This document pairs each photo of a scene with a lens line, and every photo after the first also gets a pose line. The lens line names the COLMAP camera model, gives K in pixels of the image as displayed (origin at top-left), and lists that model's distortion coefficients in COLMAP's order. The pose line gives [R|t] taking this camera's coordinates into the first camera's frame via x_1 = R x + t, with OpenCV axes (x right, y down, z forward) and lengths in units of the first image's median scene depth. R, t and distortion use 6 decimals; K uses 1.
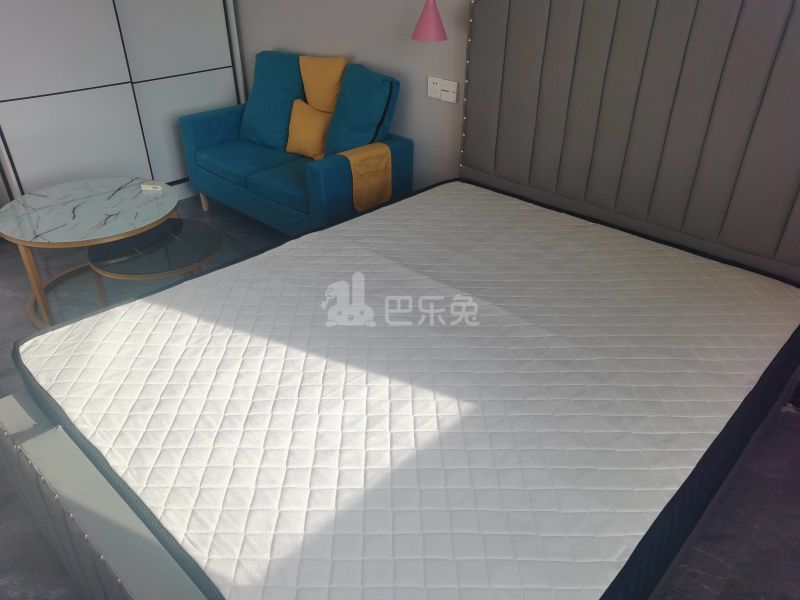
lens RADIAL K [[603.6, 0, 398.6], [0, 603.6, 297.0], [0, 0, 1]] dist [0.036058, -0.029523]
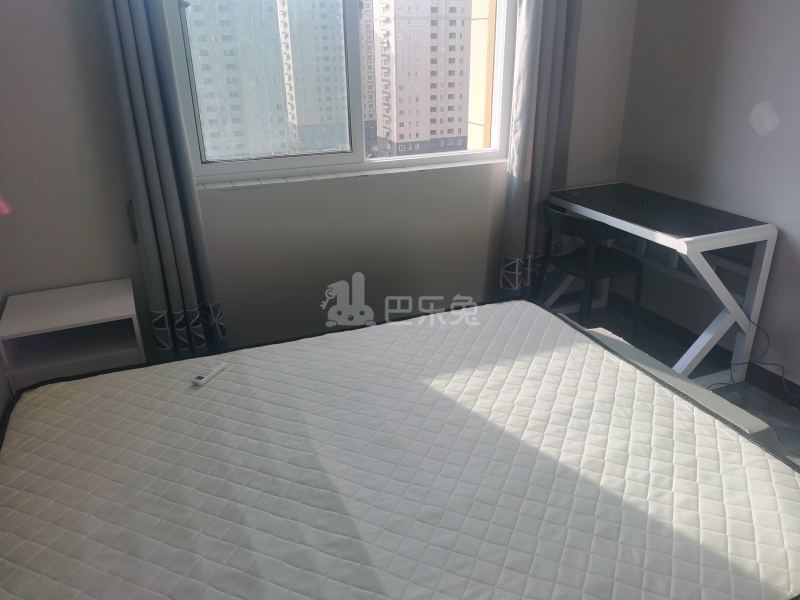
lens RADIAL K [[603.6, 0, 398.6], [0, 603.6, 297.0], [0, 0, 1]] dist [0.036058, -0.029523]
pose [[-0.914250, -0.161810, 0.371436, -0.260401], [0.208679, 0.597754, 0.774043, -0.846488], [-0.347276, 0.785180, -0.512730, 1.330496]]
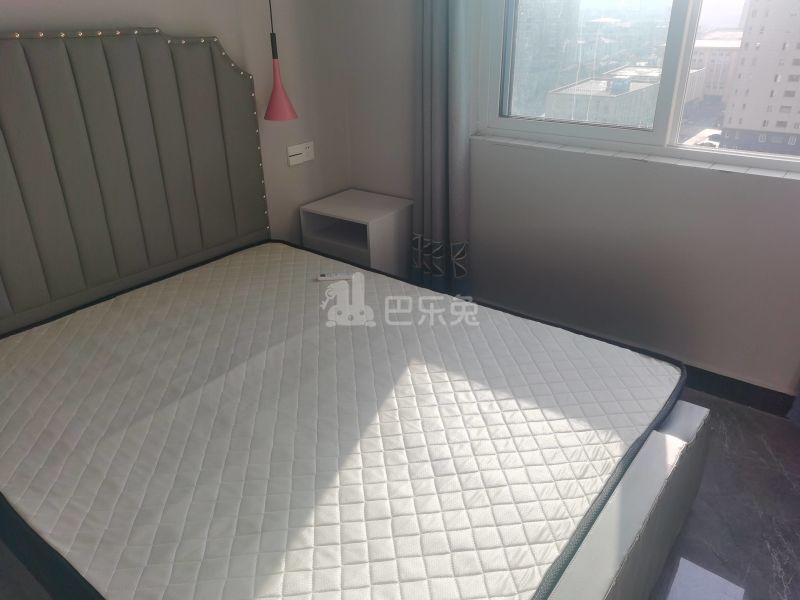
lens RADIAL K [[603.4, 0, 399.3], [0, 603.4, 301.7], [0, 0, 1]] dist [0.025517, -0.013723]
pose [[-0.098412, -0.444309, 0.890452, -0.831800], [0.524883, 0.737034, 0.425768, -0.408886], [-0.845466, 0.509284, 0.160678, 0.640924]]
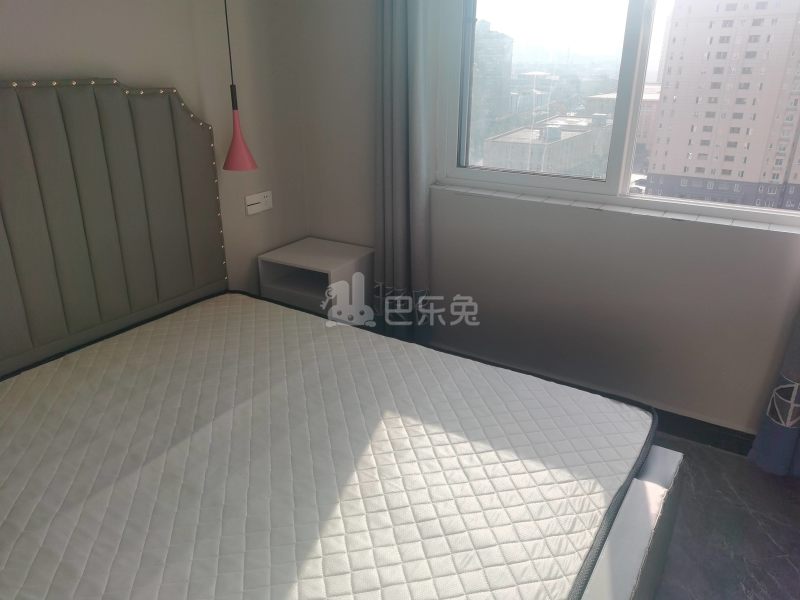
lens RADIAL K [[603.4, 0, 399.3], [0, 603.4, 301.7], [0, 0, 1]] dist [0.025517, -0.013723]
pose [[-0.187525, -0.377873, 0.906668, -0.802860], [0.504180, 0.755143, 0.419000, -0.437475], [-0.842993, 0.535696, 0.048908, 0.673754]]
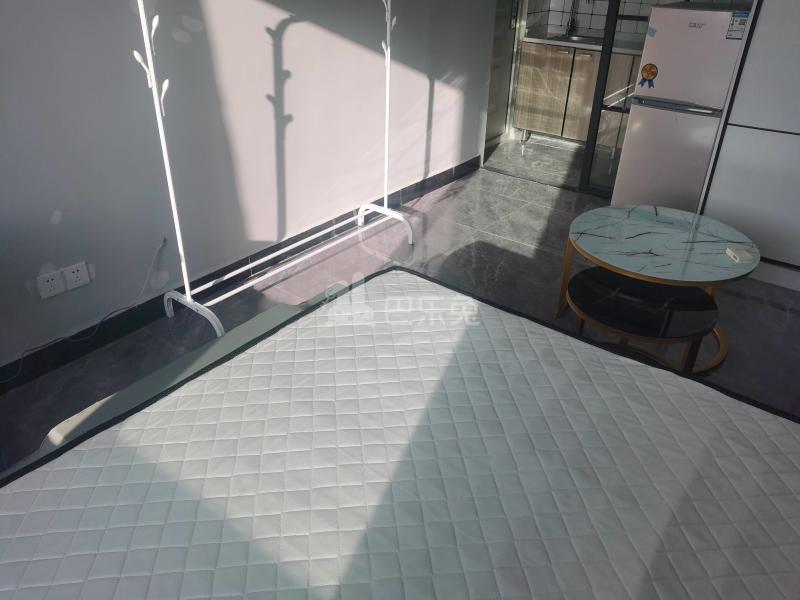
lens RADIAL K [[606.6, 0, 400.0], [0, 606.6, 300.0], [0, 0, 1]] dist [0.014435, -0.006481]
pose [[0.099634, 0.497524, -0.861709, 0.483646], [-0.520340, 0.764219, 0.381073, -0.346672], [0.848127, 0.410414, 0.335024, 0.580844]]
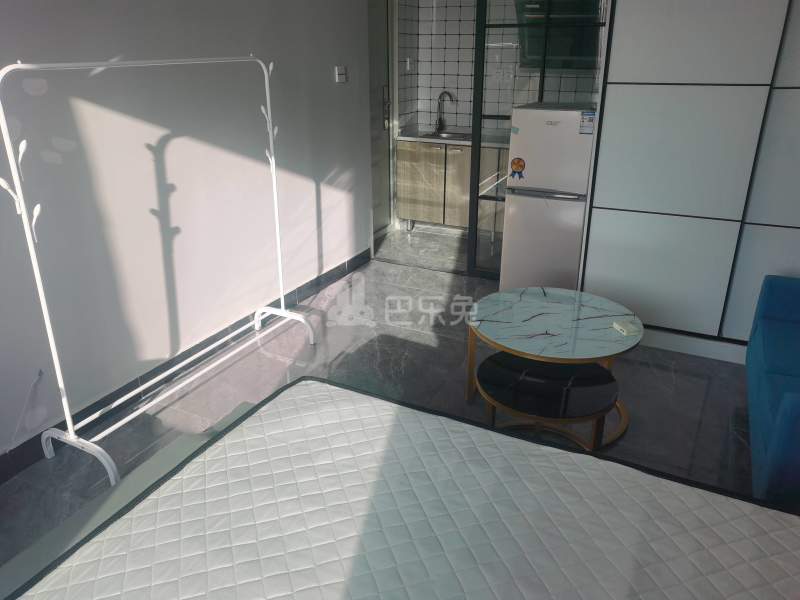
lens RADIAL K [[603.6, 0, 398.6], [0, 603.6, 297.0], [0, 0, 1]] dist [0.036058, -0.029523]
pose [[0.295236, 0.353701, -0.887542, 0.438596], [-0.484812, 0.855931, 0.179833, -0.359854], [0.823282, 0.377197, 0.424180, 0.548898]]
